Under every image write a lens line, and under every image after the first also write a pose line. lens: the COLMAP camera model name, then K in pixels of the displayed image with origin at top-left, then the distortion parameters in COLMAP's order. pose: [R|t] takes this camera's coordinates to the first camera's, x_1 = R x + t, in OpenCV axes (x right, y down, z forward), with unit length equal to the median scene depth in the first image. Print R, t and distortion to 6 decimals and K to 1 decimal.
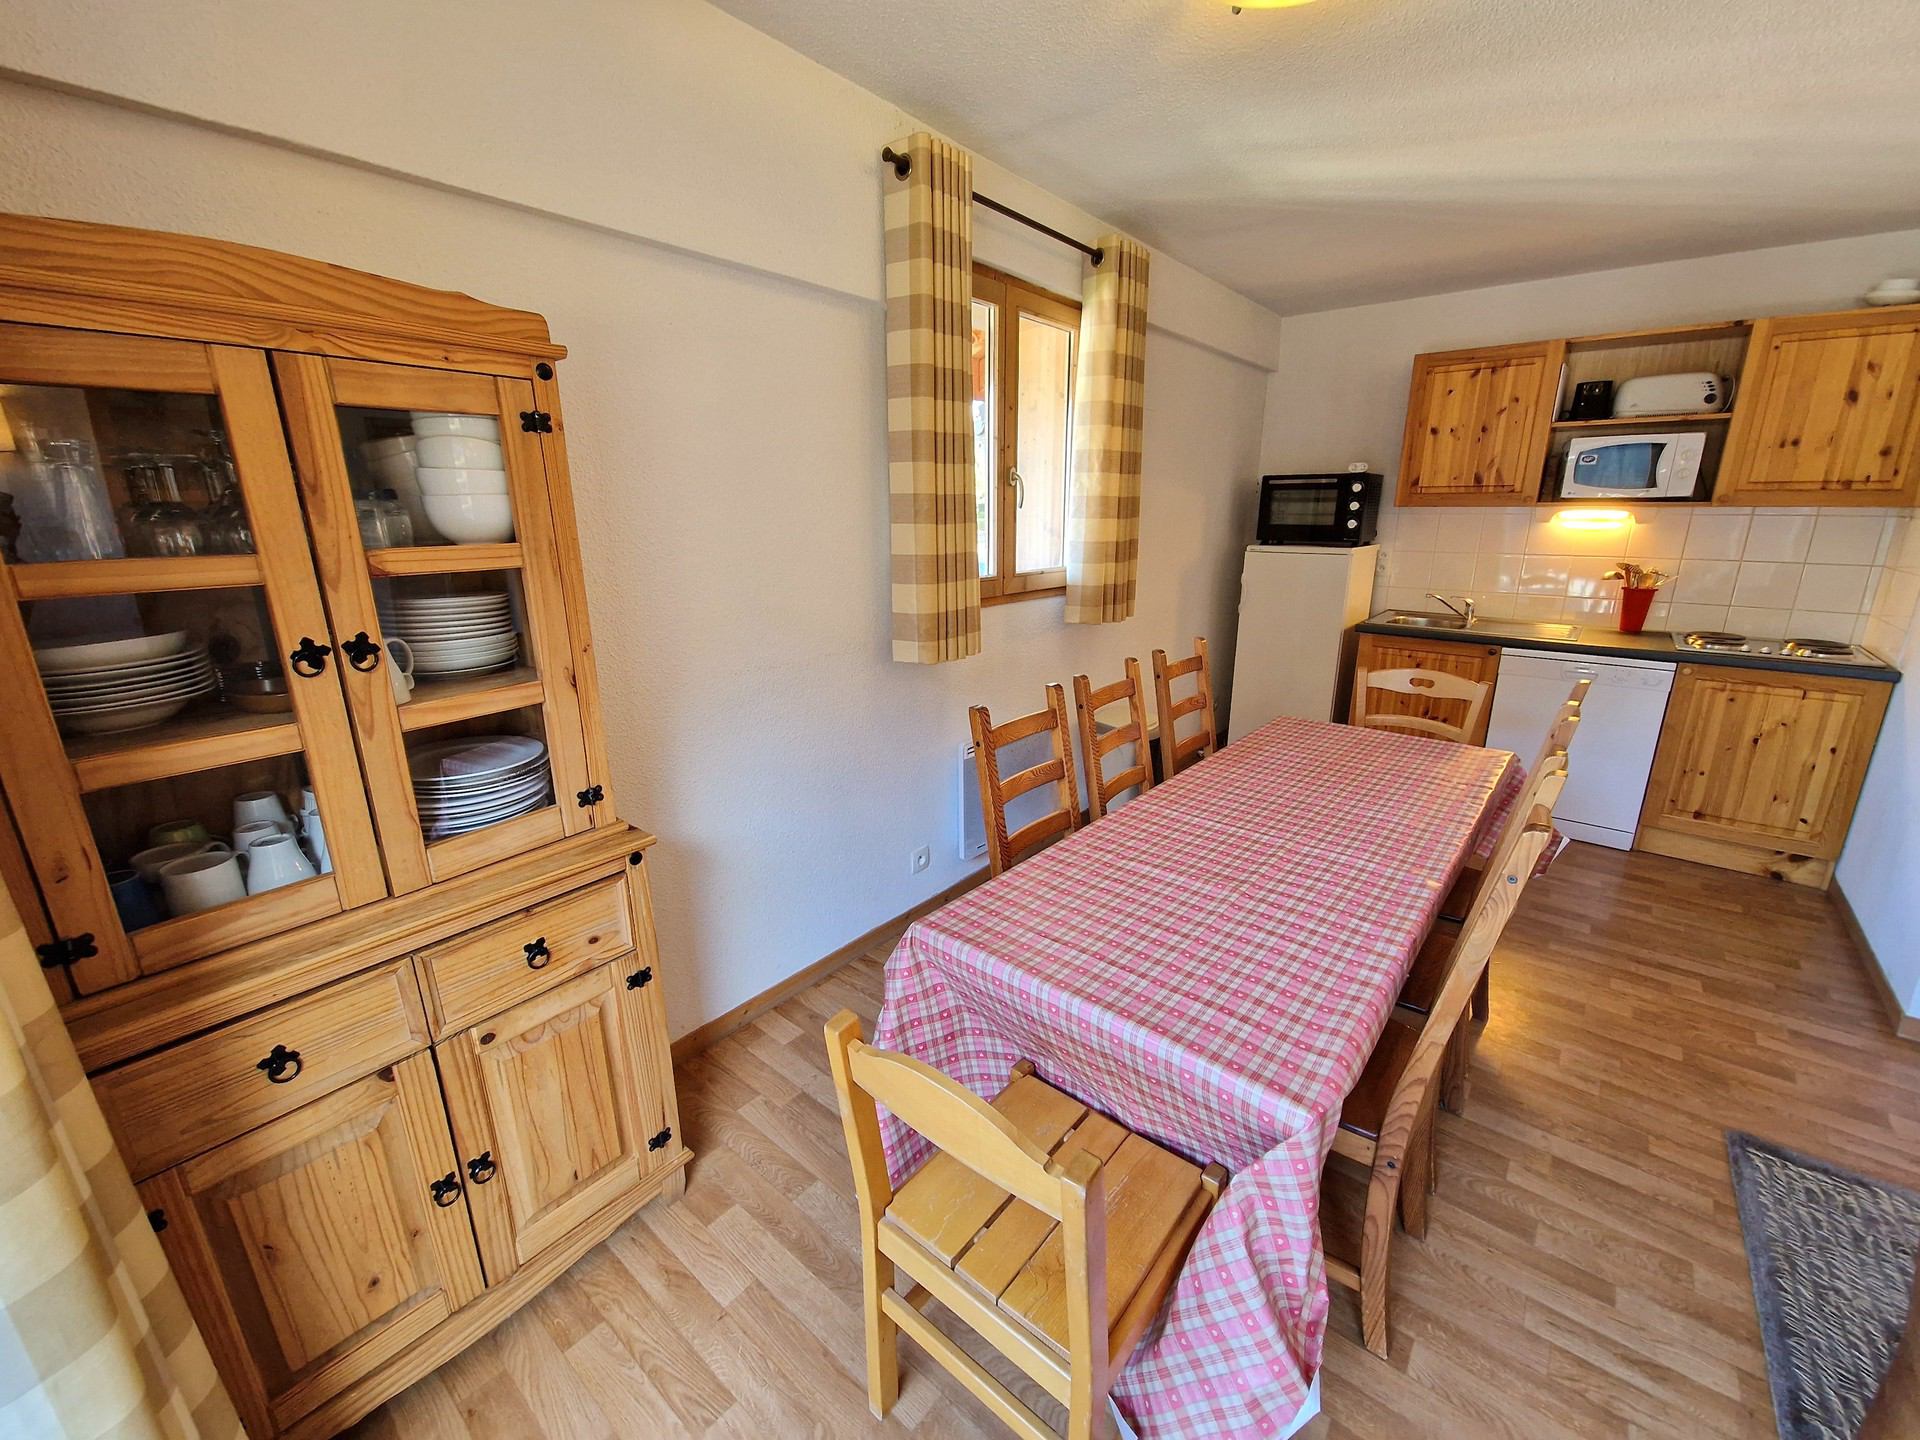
lens RADIAL K [[776.0, 0, 963.7], [0, 776.0, 718.3], [0, 0, 1]] dist [-0.001054, -0.001441]
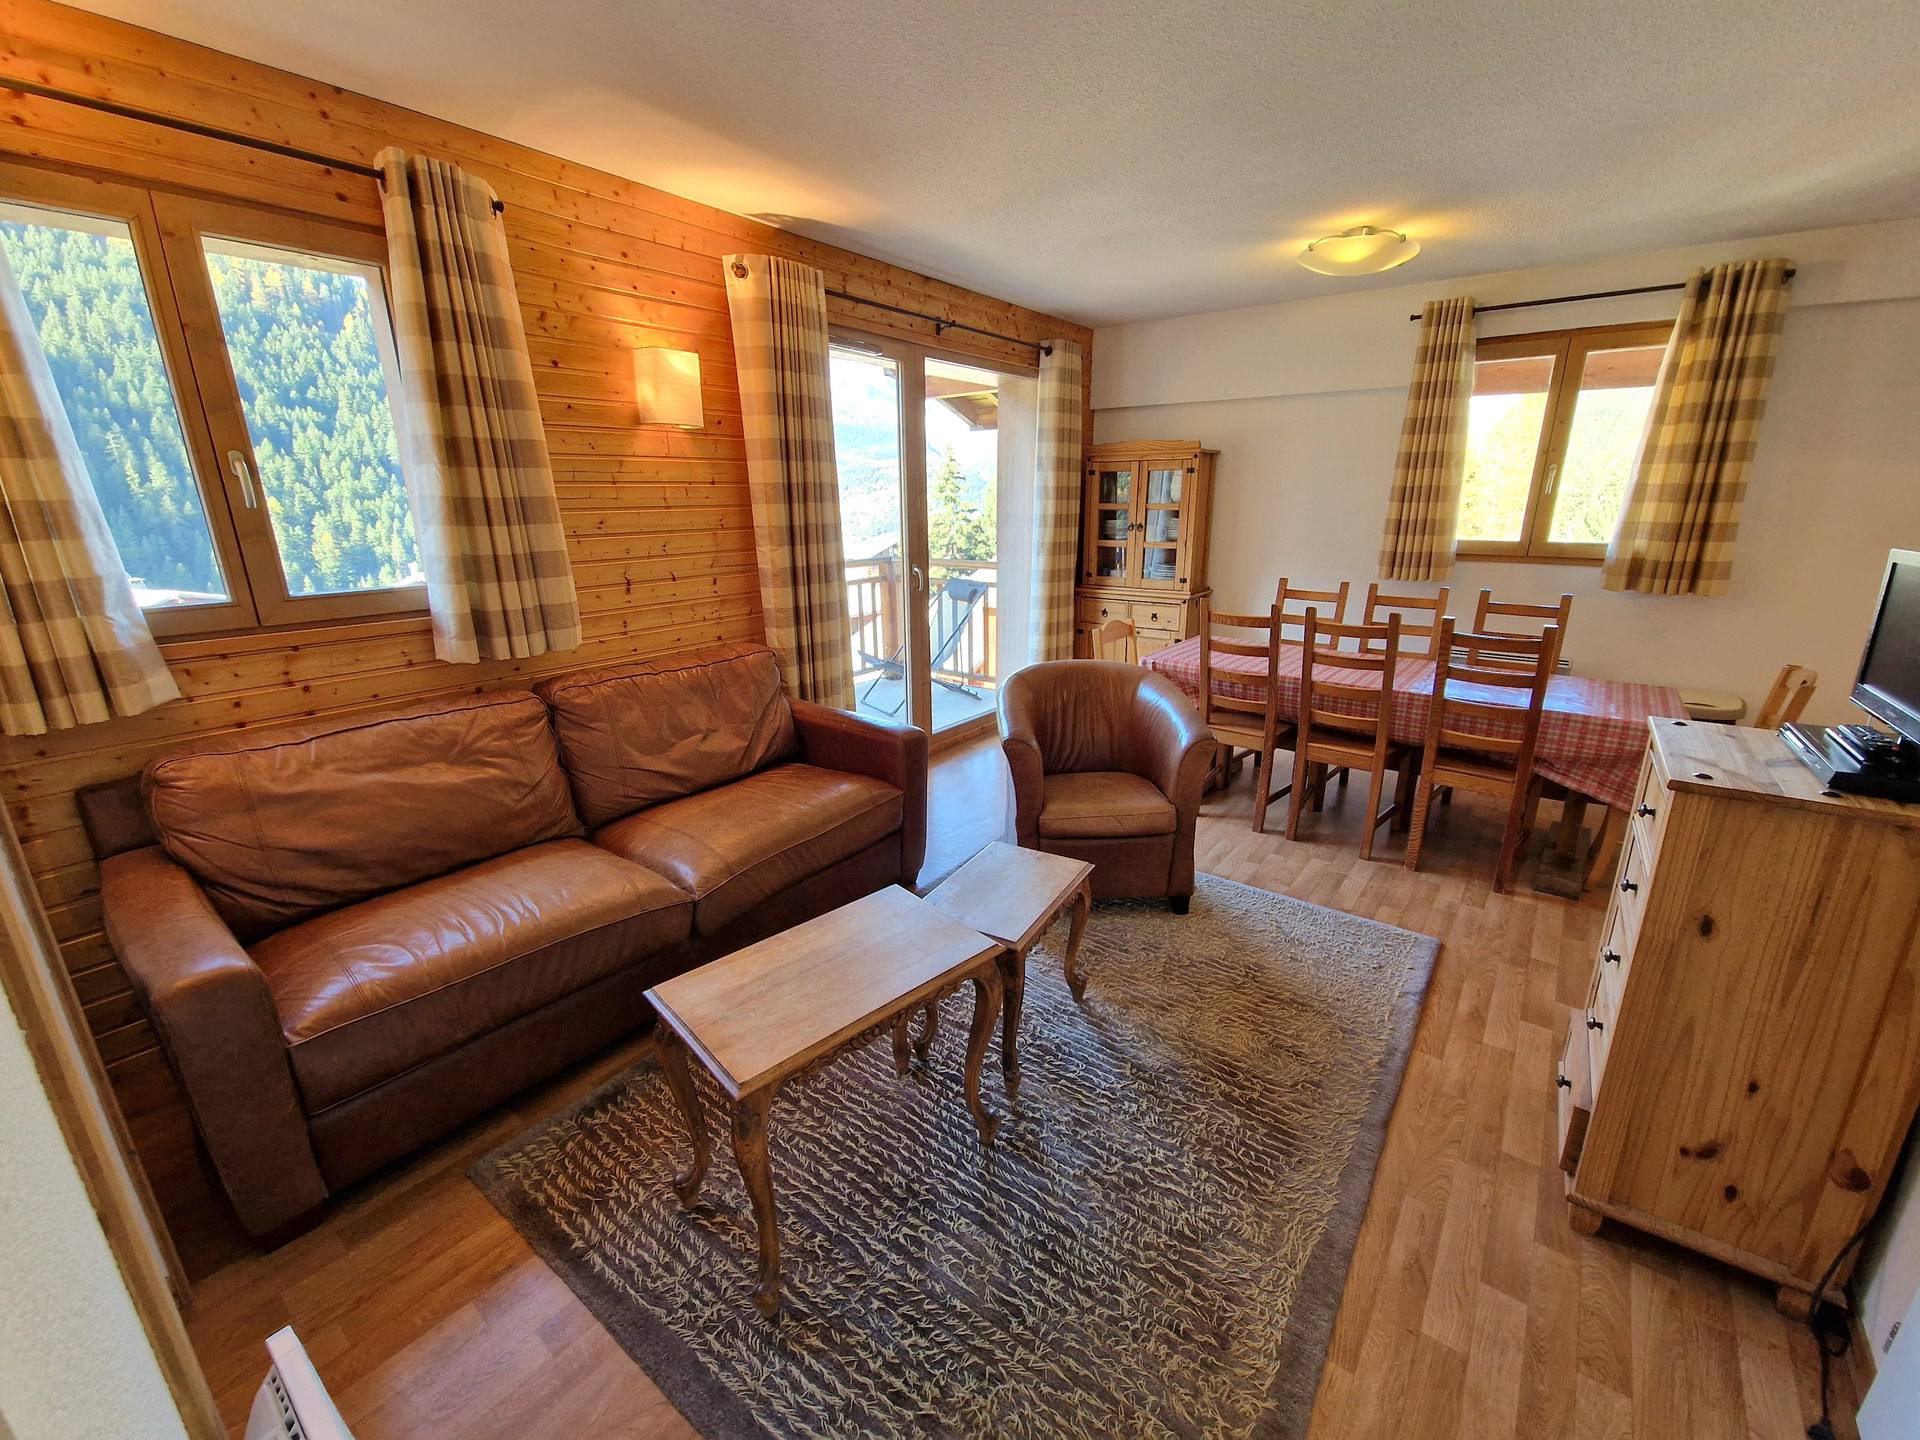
lens RADIAL K [[776.0, 0, 979.5], [0, 776.0, 721.4], [0, 0, 1]] dist [-0.001054, -0.001441]
pose [[0.047517, 0.278609, -0.959228, 1.592569], [-0.260286, 0.930590, 0.257398, 0.017372], [0.964362, 0.237443, 0.116737, -0.056514]]
